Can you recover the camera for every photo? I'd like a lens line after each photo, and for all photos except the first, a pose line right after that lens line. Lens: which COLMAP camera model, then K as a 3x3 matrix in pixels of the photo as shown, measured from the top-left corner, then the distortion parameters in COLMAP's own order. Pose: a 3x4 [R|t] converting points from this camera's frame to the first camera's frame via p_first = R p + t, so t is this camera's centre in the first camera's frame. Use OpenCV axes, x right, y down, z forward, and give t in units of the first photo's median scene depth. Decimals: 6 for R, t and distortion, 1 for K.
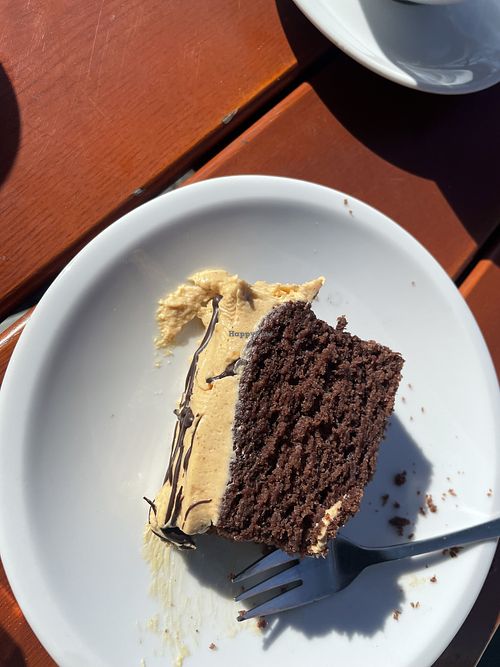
lens RADIAL K [[497.8, 0, 254.6], [0, 497.8, 321.6], [0, 0, 1]] dist [0.064044, -0.101978]
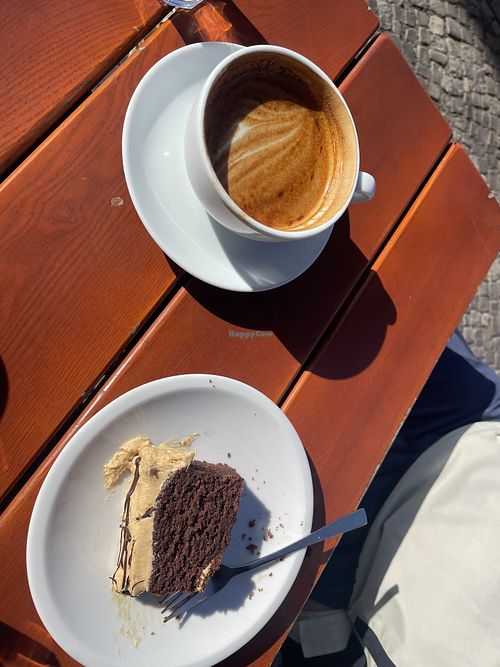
lens RADIAL K [[497.8, 0, 254.6], [0, 497.8, 321.6], [0, 0, 1]] dist [0.064044, -0.101978]
pose [[0.987645, -0.079146, 0.135254, 0.146721], [0.053332, 0.981329, 0.184797, -0.924219], [-0.147355, -0.175300, 0.973425, -0.782694]]
